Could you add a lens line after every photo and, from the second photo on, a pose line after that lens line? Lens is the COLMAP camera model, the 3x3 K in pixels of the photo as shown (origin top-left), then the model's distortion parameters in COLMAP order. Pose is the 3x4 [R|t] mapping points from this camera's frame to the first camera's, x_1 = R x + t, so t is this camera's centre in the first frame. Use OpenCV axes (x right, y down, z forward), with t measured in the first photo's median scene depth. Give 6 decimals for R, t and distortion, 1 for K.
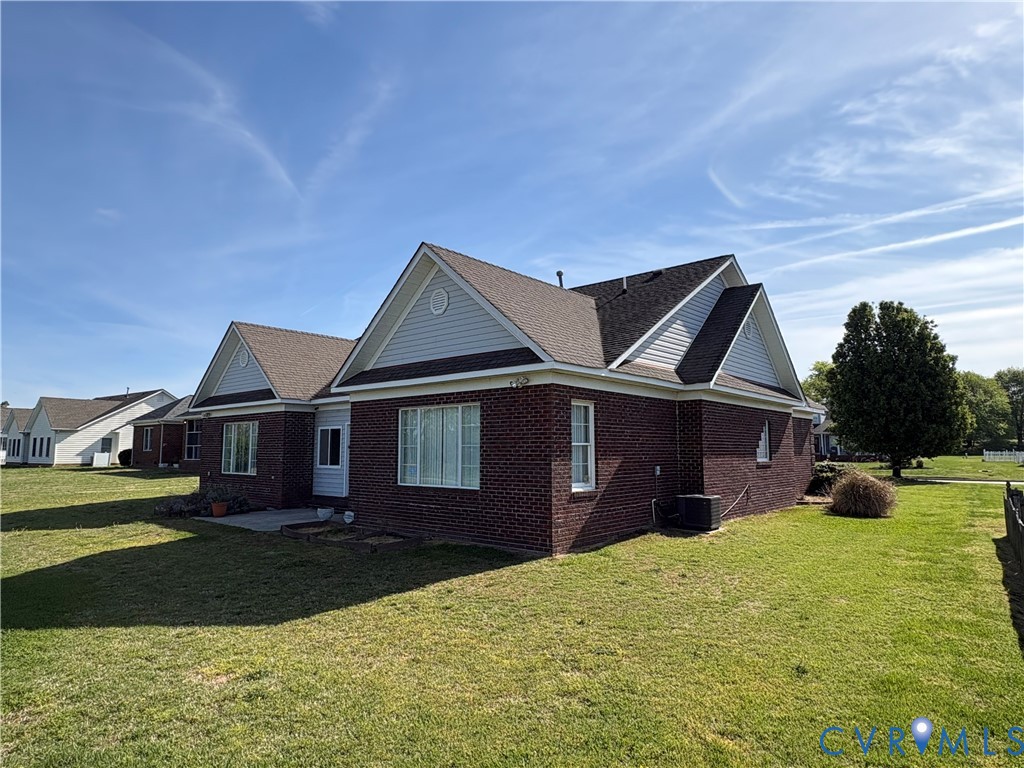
lens RADIAL K [[595.9, 0, 512.1], [0, 595.9, 386.1], [0, 0, 1]] dist [-0.005486, -0.001005]
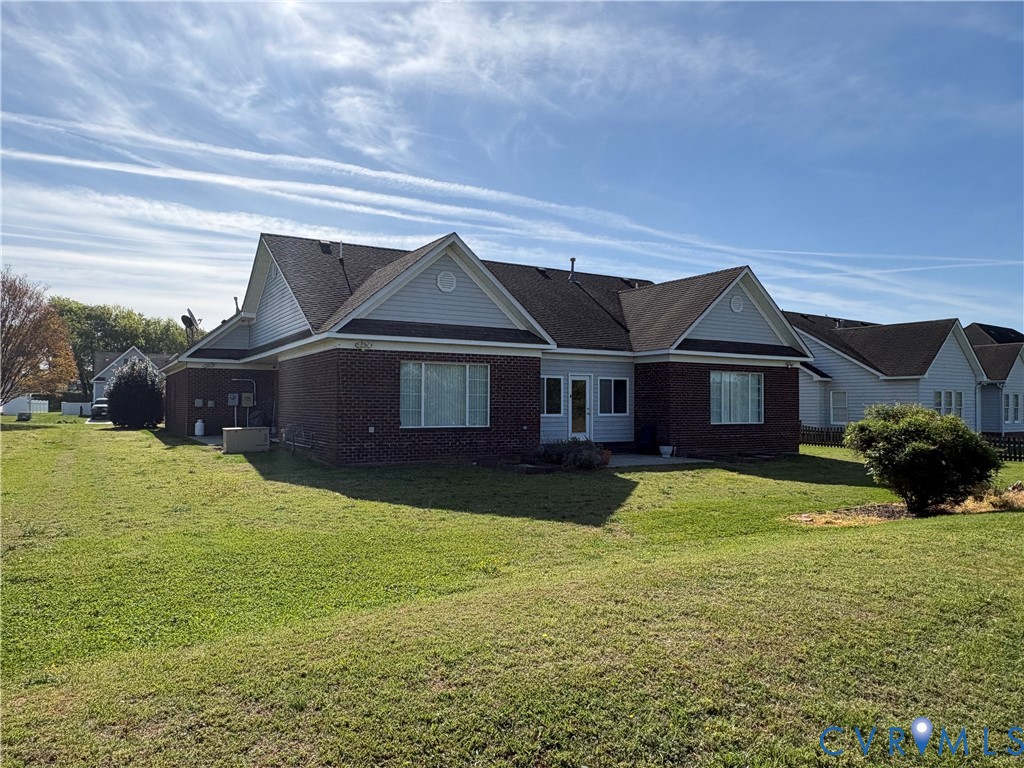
lens RADIAL K [[710.0, 0, 512.8], [0, 710.0, 385.4], [0, 0, 1]] dist [-0.004451, -0.000477]
pose [[0.325110, 0.033469, 0.945084, -1.628584], [-0.106014, 0.994364, 0.001255, 0.100359], [-0.939715, -0.100600, 0.326826, 0.744030]]
